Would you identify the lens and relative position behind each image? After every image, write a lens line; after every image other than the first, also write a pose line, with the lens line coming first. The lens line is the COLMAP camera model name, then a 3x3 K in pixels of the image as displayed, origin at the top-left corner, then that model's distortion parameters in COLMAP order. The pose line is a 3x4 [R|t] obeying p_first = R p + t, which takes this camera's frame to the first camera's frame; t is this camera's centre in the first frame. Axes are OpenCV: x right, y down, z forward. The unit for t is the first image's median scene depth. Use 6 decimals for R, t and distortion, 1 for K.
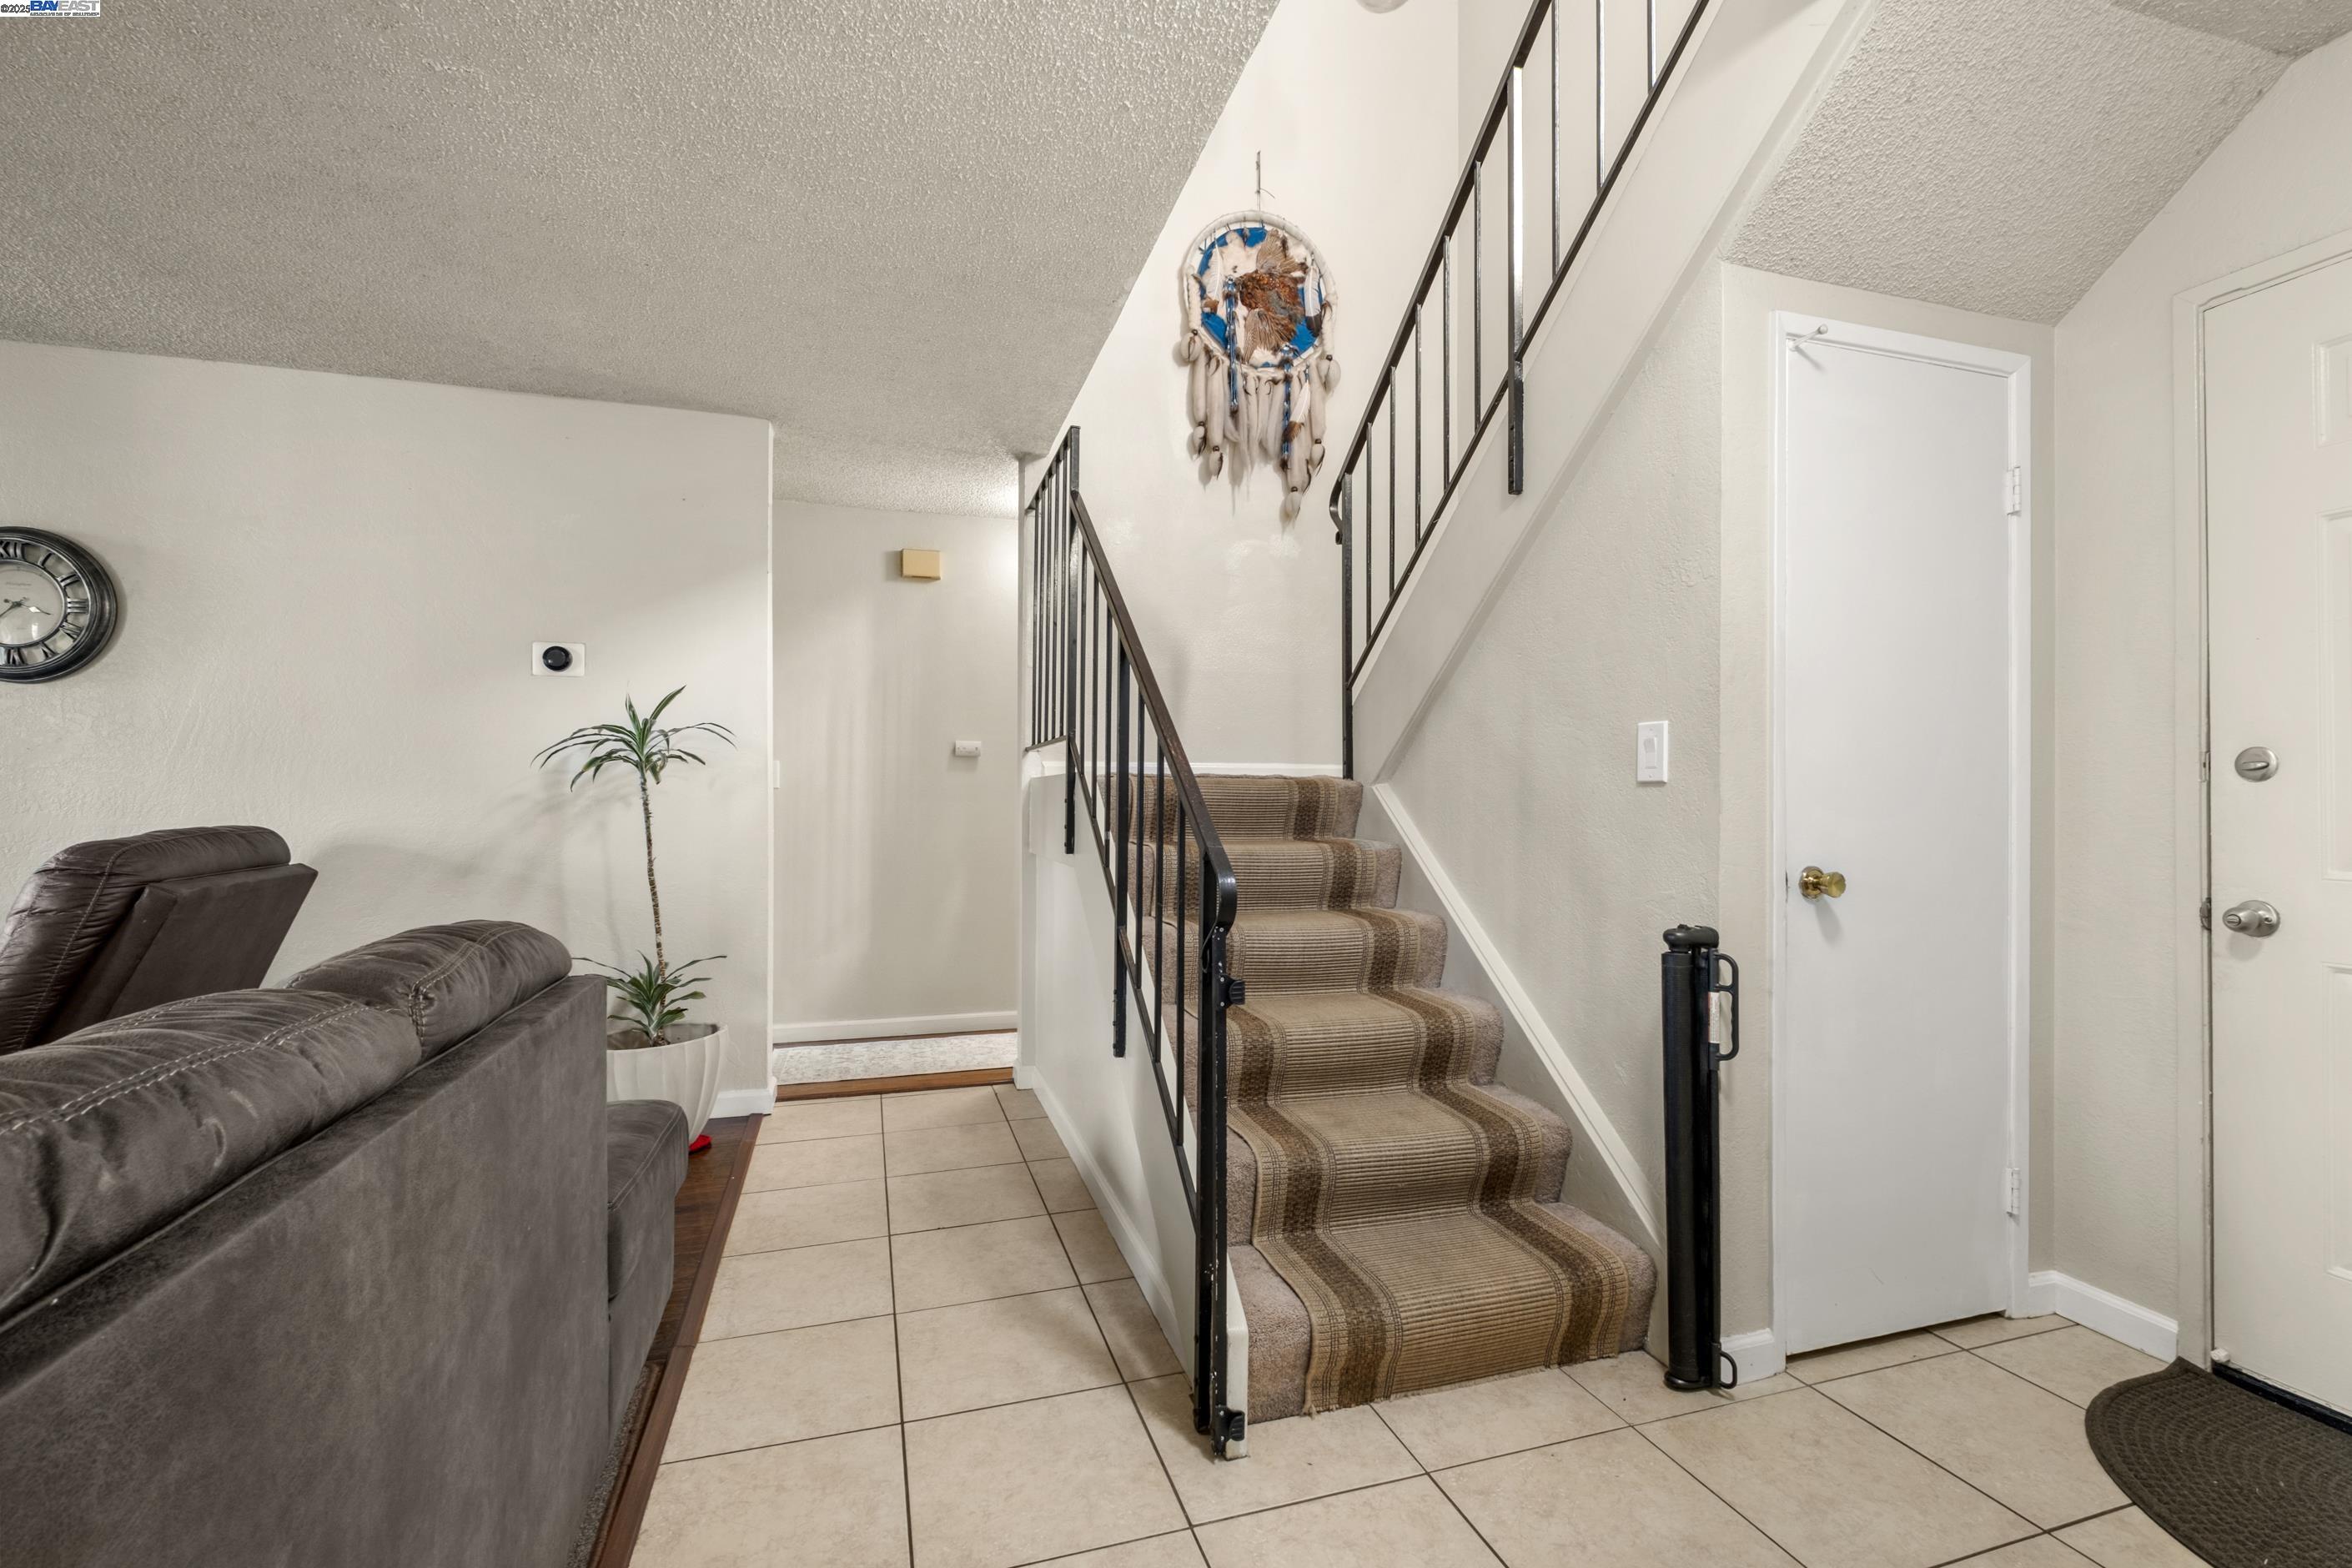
lens RADIAL K [[1020.8, 0, 1176.0], [0, 1020.8, 784.0], [0, 0, 1]] dist [0.001226, 0.000246]
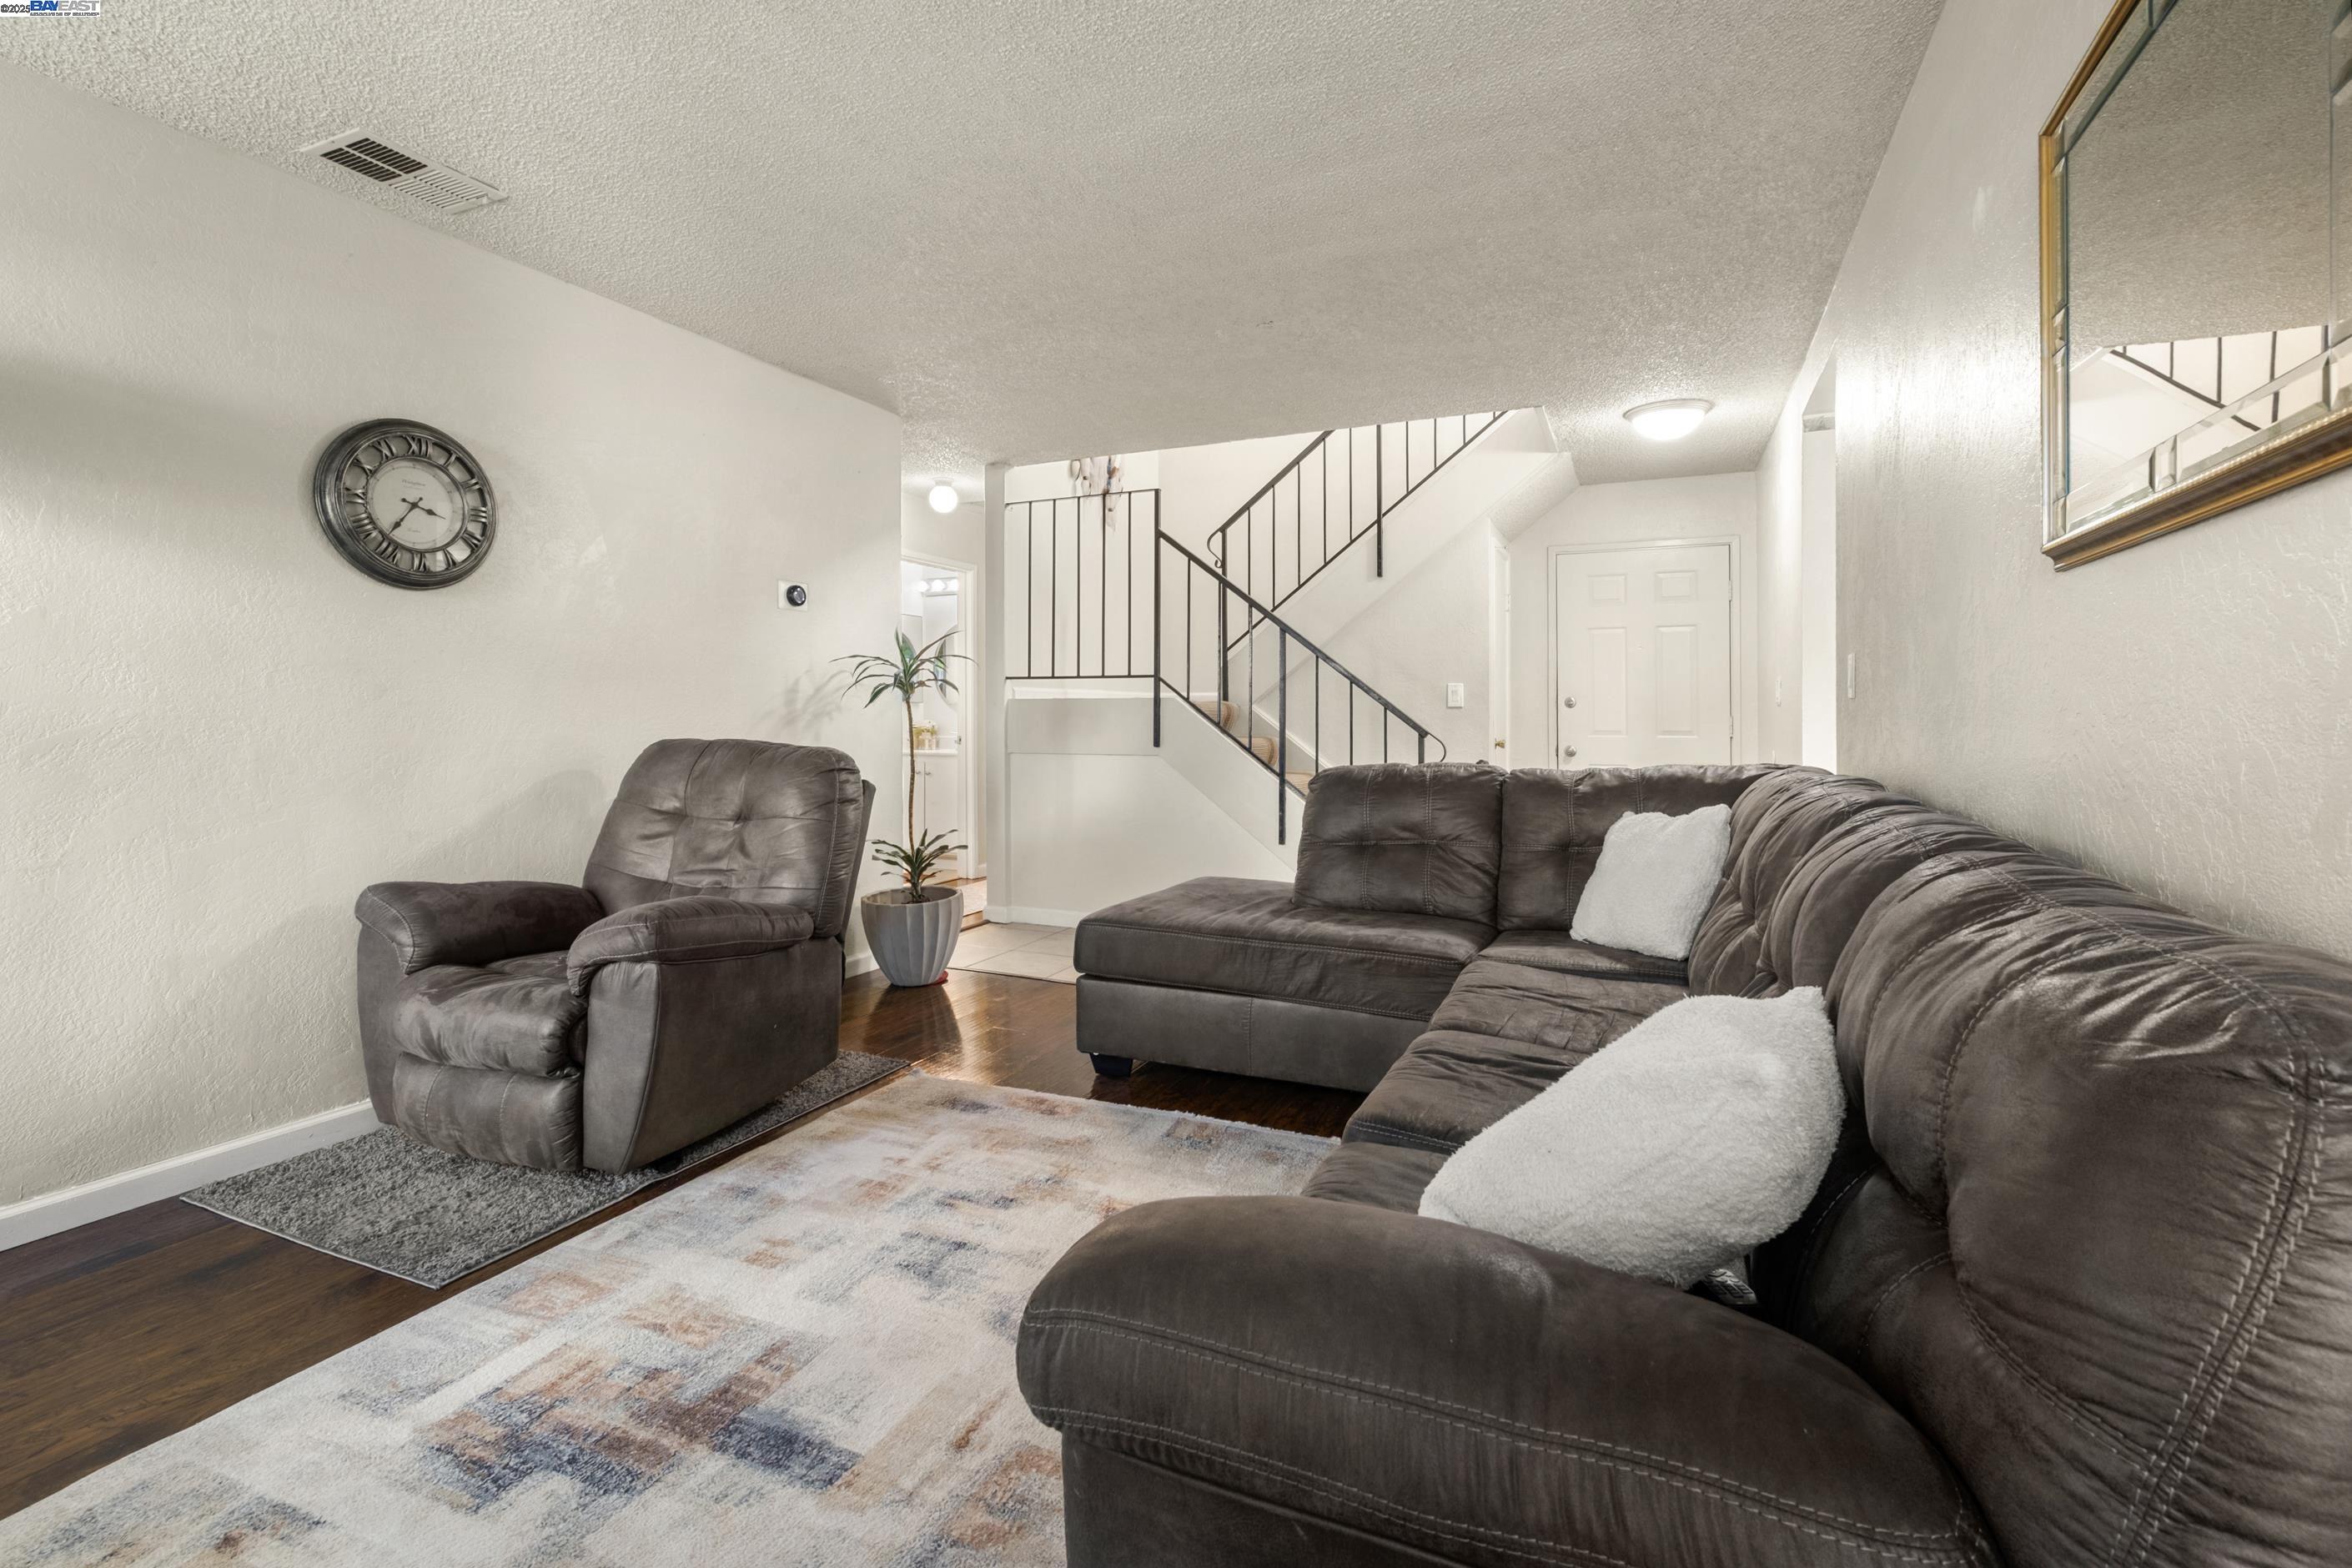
lens RADIAL K [[1072.8, 0, 1183.3], [0, 1072.8, 730.0], [0, 0, 1]] dist [-0.000240, 0.000002]
pose [[0.664253, -0.006819, 0.747476, -1.395379], [-0.004422, 0.999905, 0.013051, 0.016573], [-0.747494, -0.011975, 0.664160, -0.193474]]
